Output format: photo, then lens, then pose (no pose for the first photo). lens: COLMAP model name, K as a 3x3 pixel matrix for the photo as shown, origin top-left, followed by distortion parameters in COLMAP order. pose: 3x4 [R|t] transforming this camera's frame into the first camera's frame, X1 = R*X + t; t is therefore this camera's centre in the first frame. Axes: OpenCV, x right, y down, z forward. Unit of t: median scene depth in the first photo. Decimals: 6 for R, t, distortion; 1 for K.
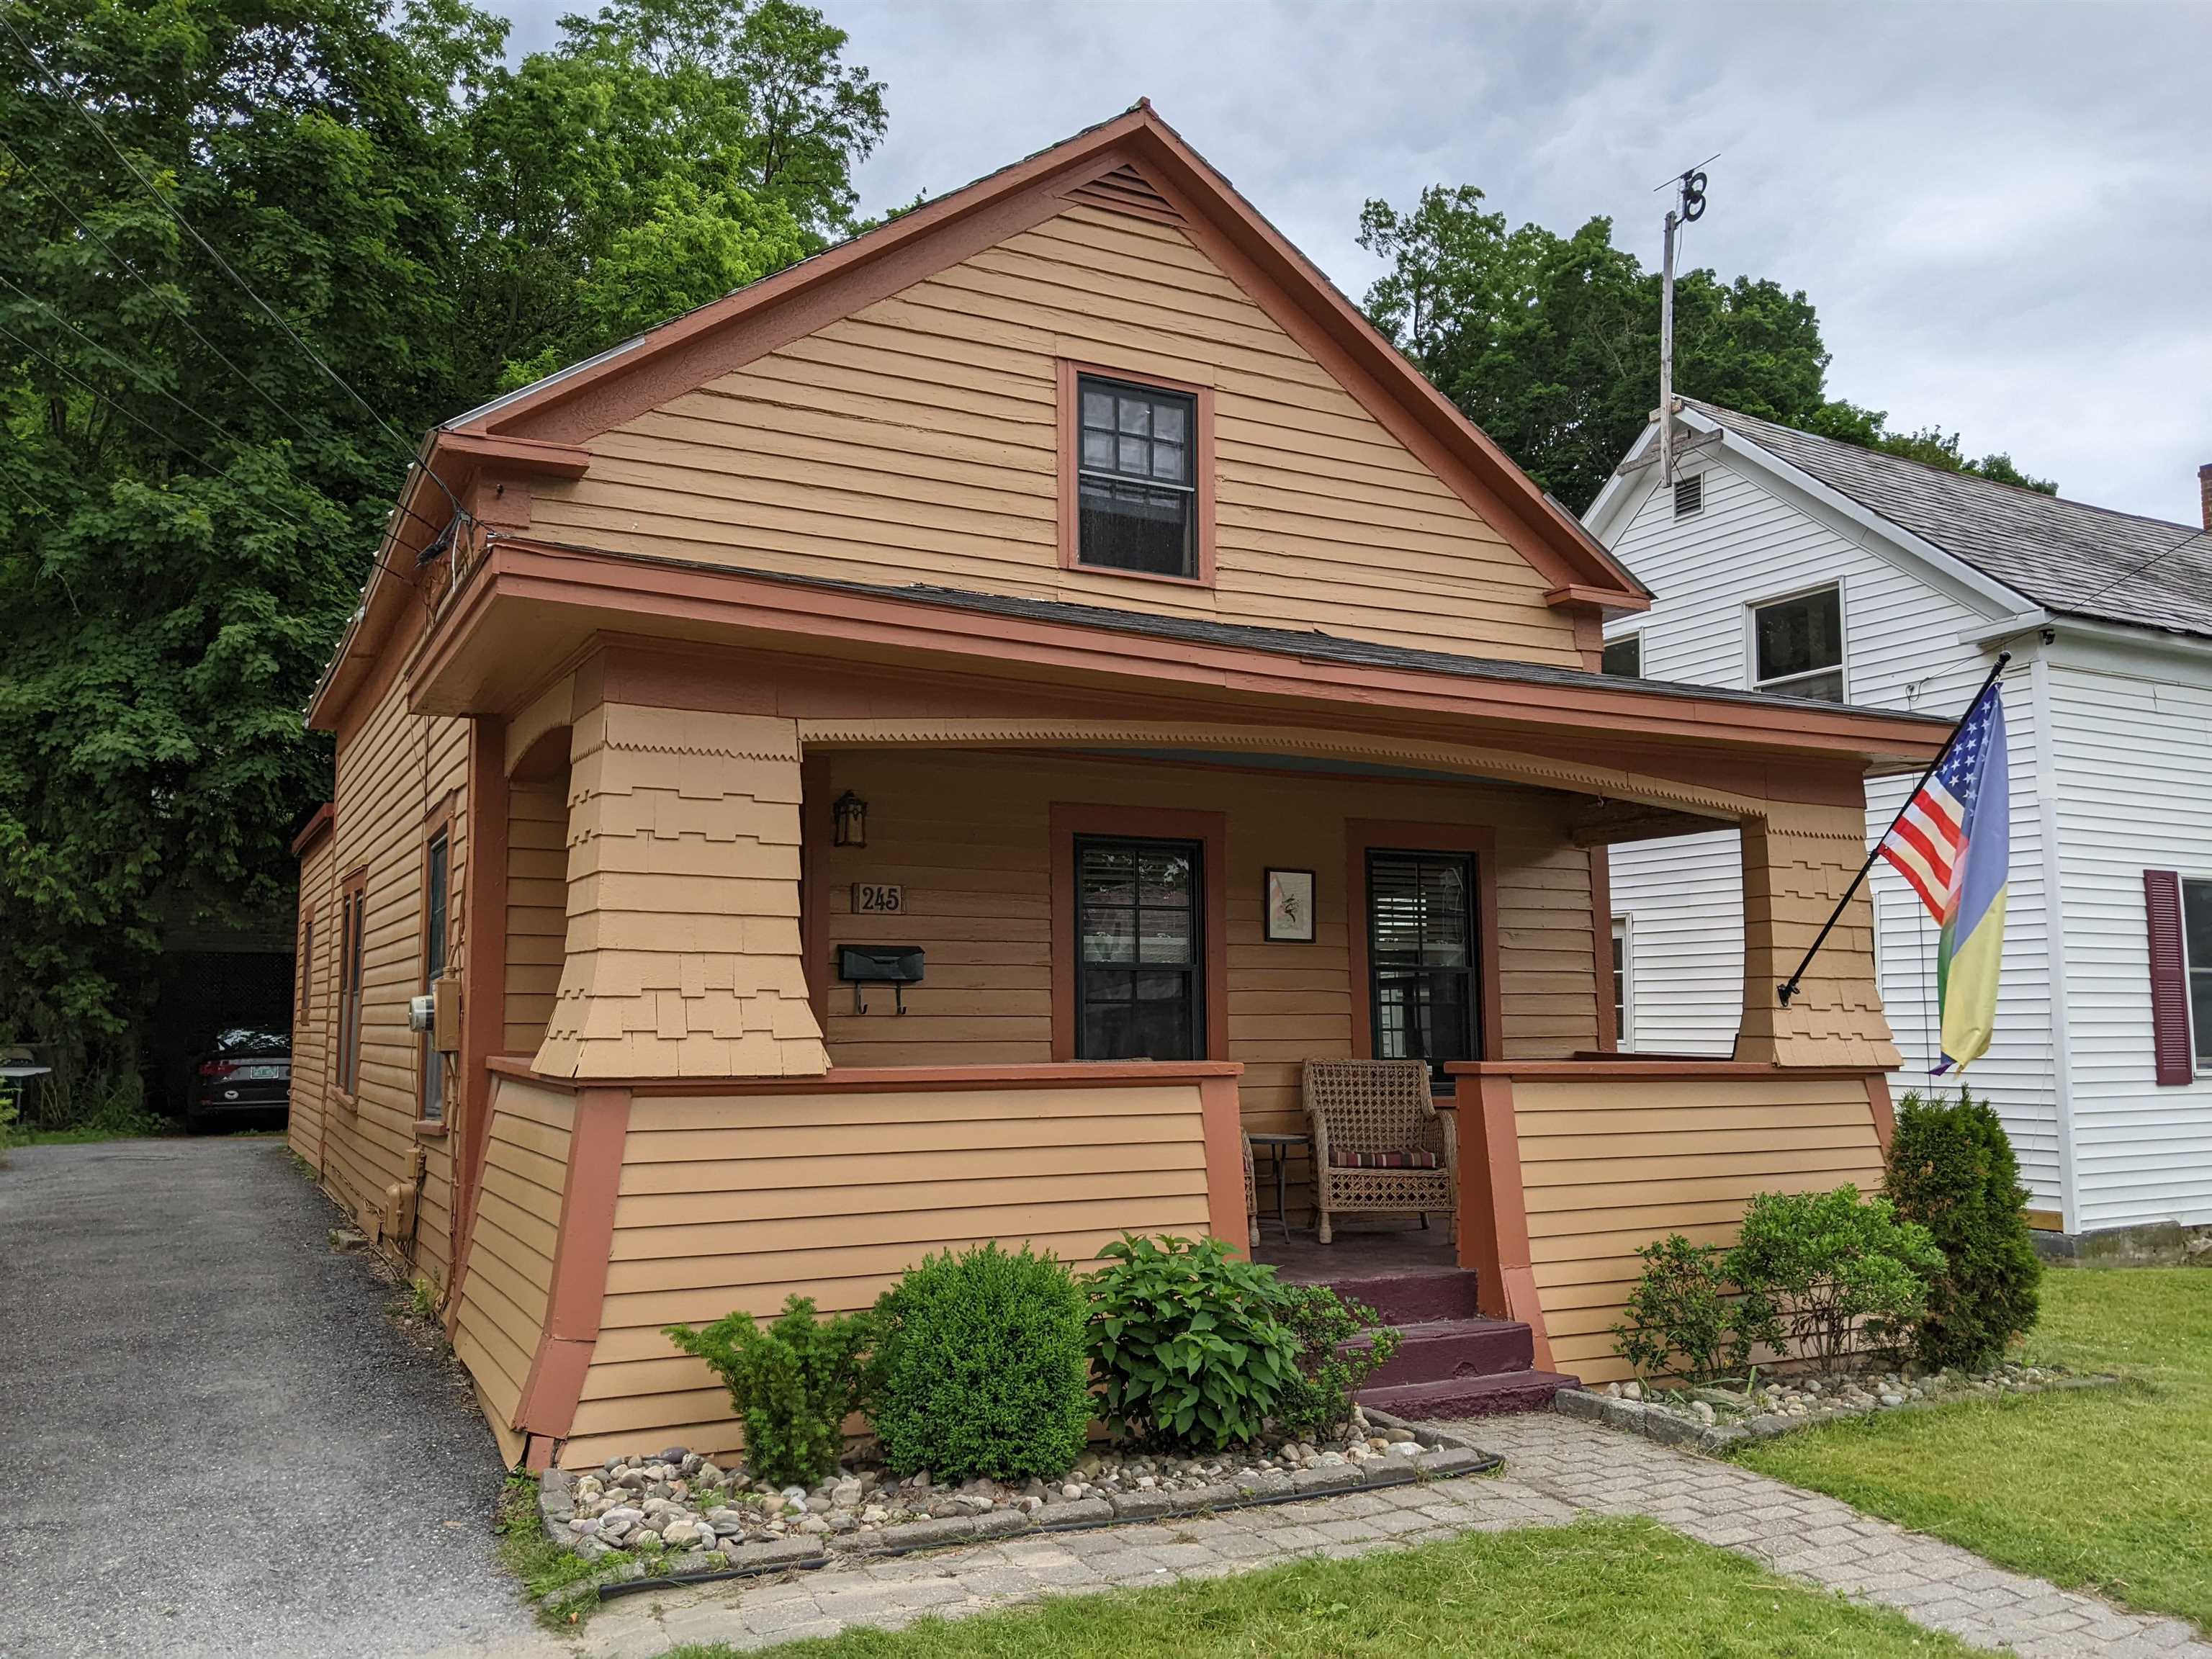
lens RADIAL K [[1755.9, 0, 1108.4], [0, 1755.9, 823.2], [0, 0, 1]] dist [0.007076, -0.024400]
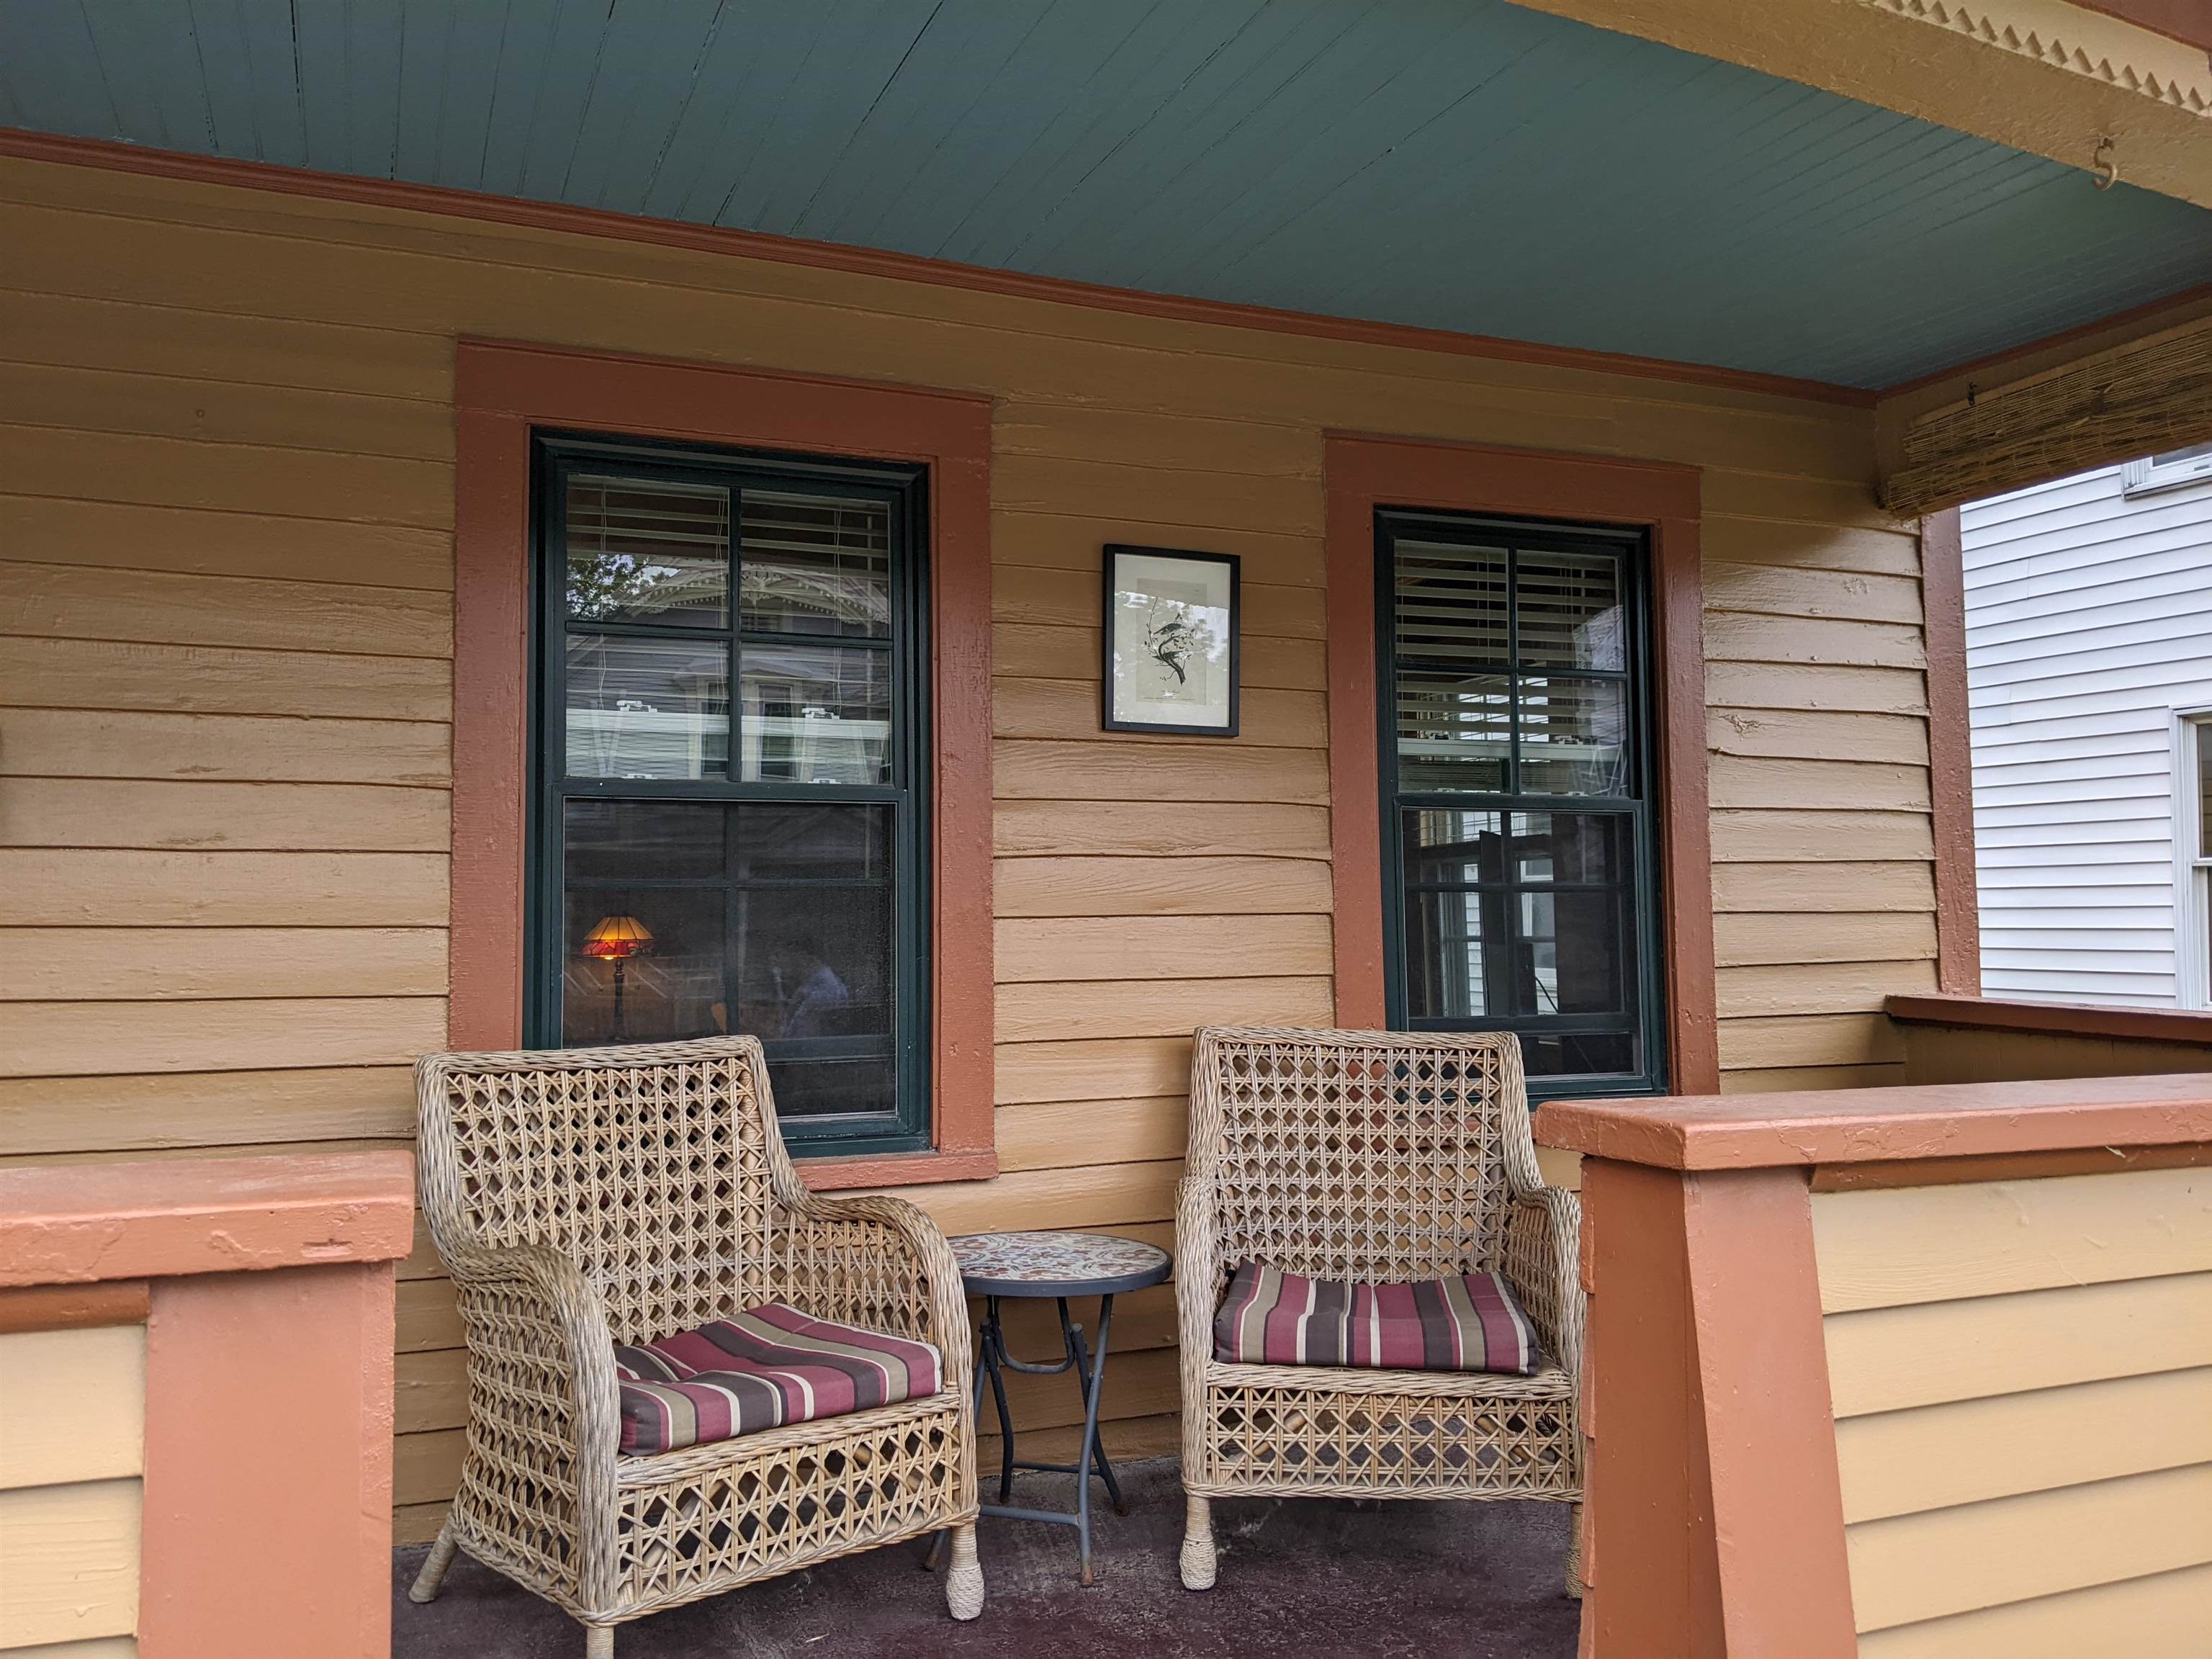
lens RADIAL K [[1755.9, 0, 1096.0], [0, 1755.9, 833.5], [0, 0, 1]] dist [0.007076, -0.024400]
pose [[0.995620, -0.009459, -0.093009, 0.126671], [0.015675, 0.997675, 0.066320, 0.065277], [0.092165, -0.067488, 0.993454, 0.619723]]
